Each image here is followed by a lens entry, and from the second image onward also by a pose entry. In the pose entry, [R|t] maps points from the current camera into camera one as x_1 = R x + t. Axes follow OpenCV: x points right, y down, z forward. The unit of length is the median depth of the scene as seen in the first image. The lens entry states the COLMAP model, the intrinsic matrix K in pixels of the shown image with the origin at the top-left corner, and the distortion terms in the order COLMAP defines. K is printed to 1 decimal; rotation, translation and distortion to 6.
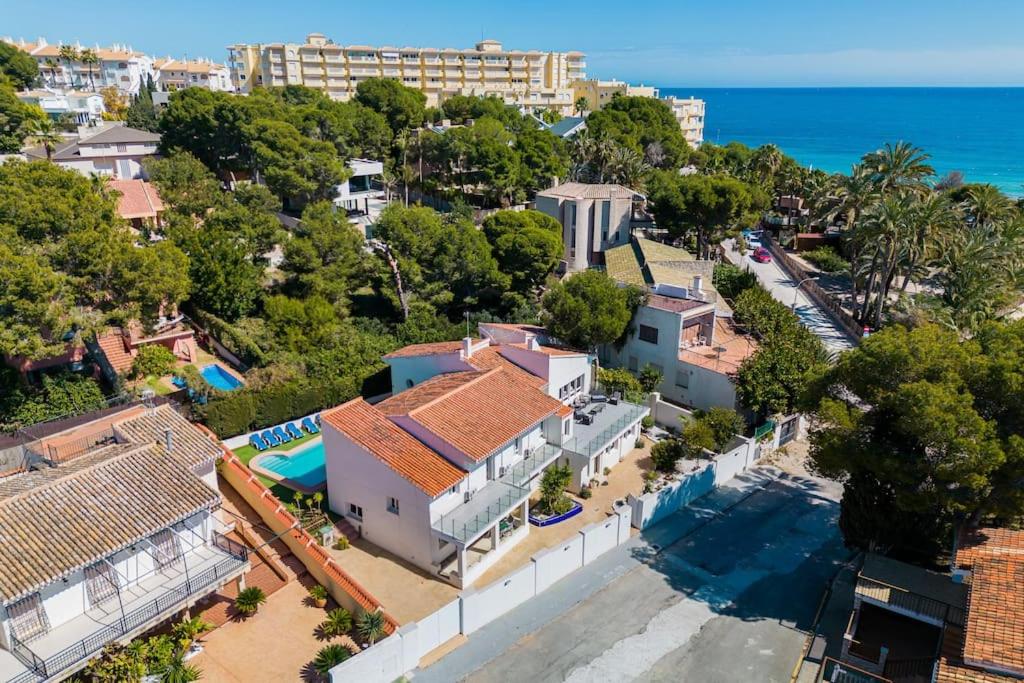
lens RADIAL K [[715.8, 0, 521.6], [0, 715.8, 370.6], [0, 0, 1]] dist [0.058299, -0.038952]
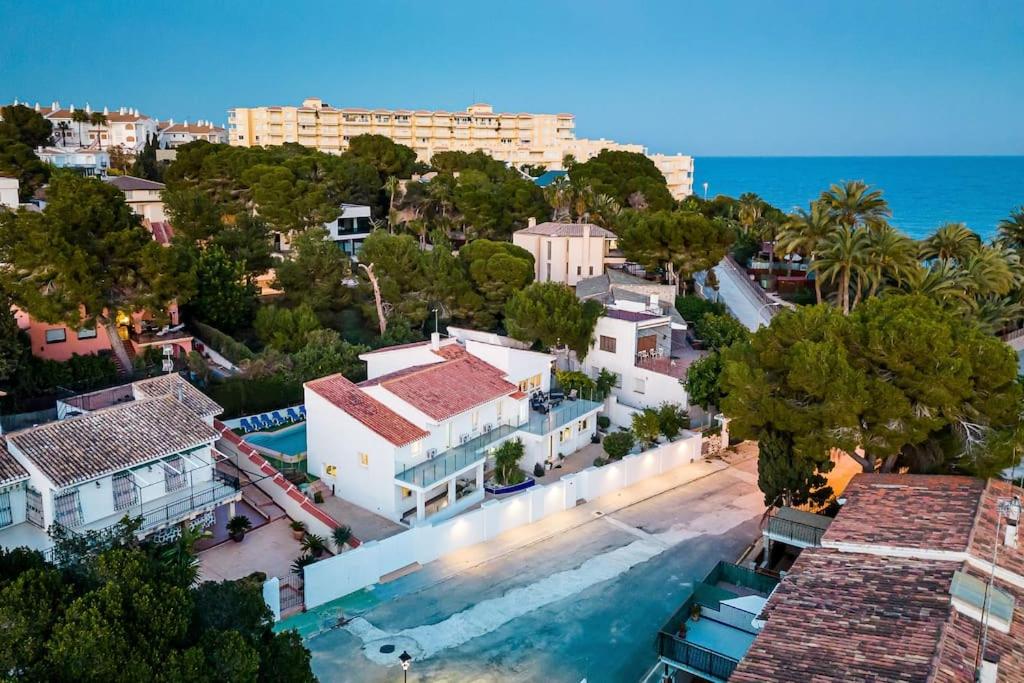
lens RADIAL K [[783.6, 0, 474.4], [0, 783.6, 323.2], [0, 0, 1]] dist [0.055164, -0.016690]
pose [[0.998476, 0.010596, -0.054152, 0.030653], [-0.019219, 0.986717, -0.161308, 0.081946], [0.051724, 0.162103, 0.985417, -0.125176]]
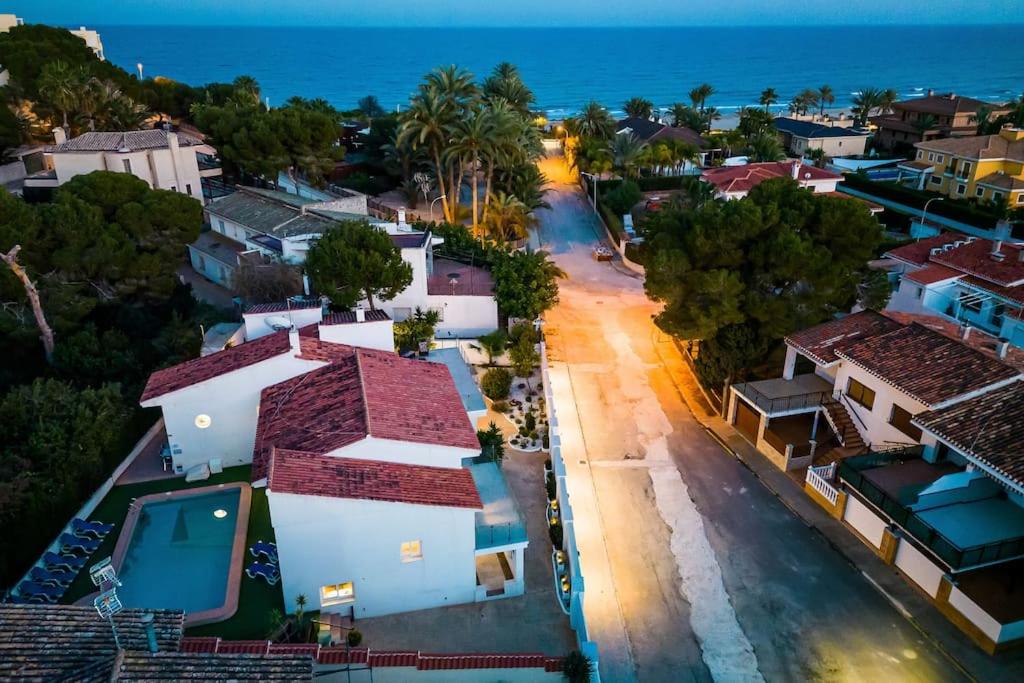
lens RADIAL K [[699.5, 0, 509.8], [0, 699.5, 333.3], [0, 0, 1]] dist [0.059779, -0.021059]
pose [[0.664948, -0.300630, 0.683715, -0.266309], [0.275309, 0.949614, 0.149794, -0.055761], [-0.694298, 0.088628, 0.714210, 0.181447]]
